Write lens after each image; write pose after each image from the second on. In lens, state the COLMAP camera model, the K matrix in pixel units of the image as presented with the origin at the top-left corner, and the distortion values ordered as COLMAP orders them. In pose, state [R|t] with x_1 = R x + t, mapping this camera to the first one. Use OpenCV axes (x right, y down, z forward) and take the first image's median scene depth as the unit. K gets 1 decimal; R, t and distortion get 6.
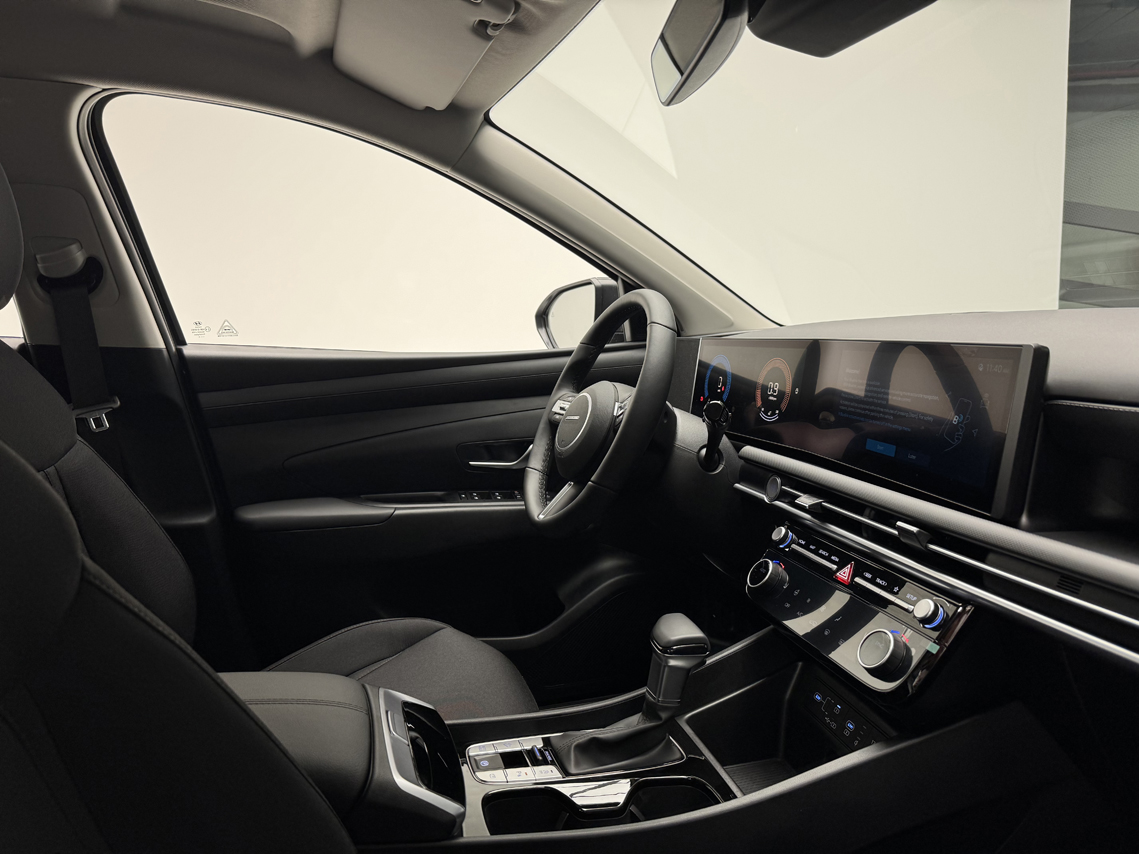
lens RADIAL K [[823.5, 0, 569.5], [0, 823.5, 427.0], [0, 0, 1]] dist [-0.002564, -0.004577]
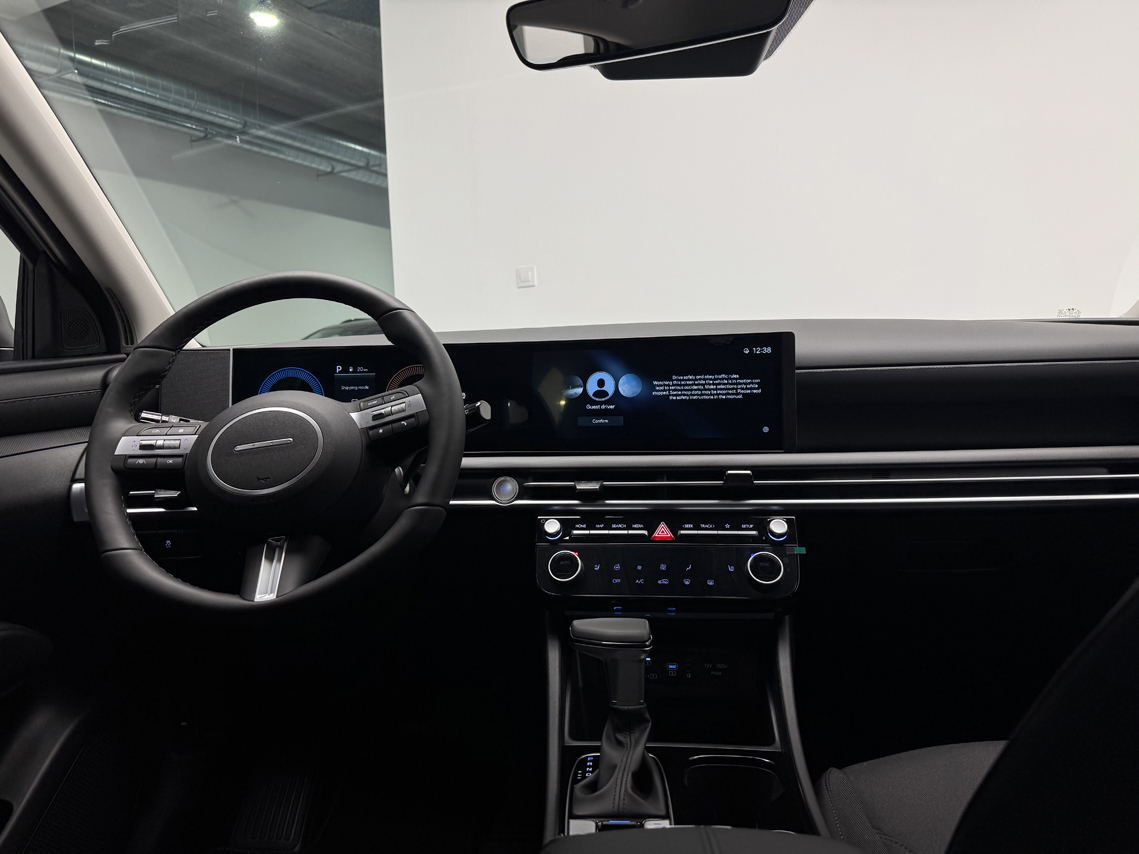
lens RADIAL K [[814.7, 0, 569.5], [0, 814.7, 427.0], [0, 0, 1]] dist [0.141606, -0.000775]
pose [[0.350778, -0.049776, 0.935135, -0.752124], [0.139402, 0.990236, 0.000418, 0.011672], [-0.926025, 0.130213, 0.354292, 0.666116]]
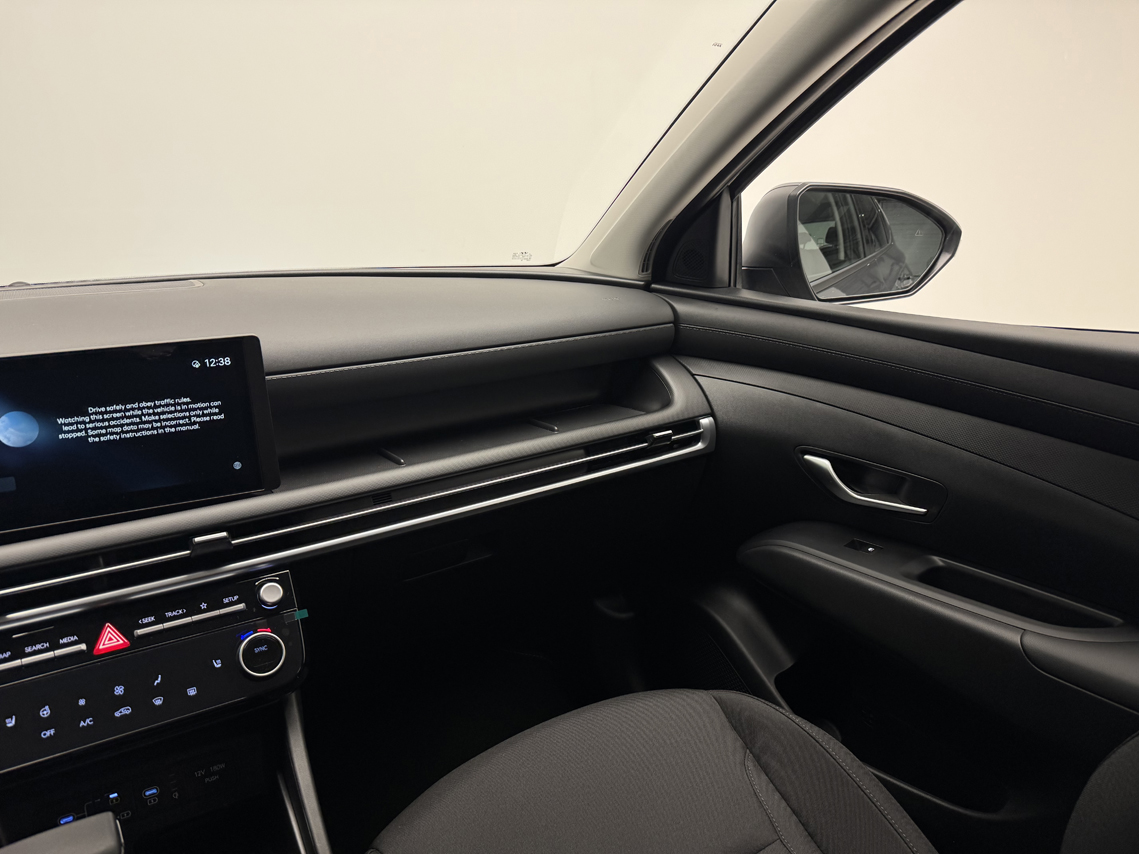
lens RADIAL K [[823.5, 0, 569.5], [0, 823.5, 427.0], [0, 0, 1]] dist [-0.002564, -0.004577]
pose [[-0.297623, -0.239323, 0.924200, -0.495343], [0.151251, 0.944022, 0.293164, -0.188685], [-0.942626, 0.227038, -0.244765, 0.690031]]
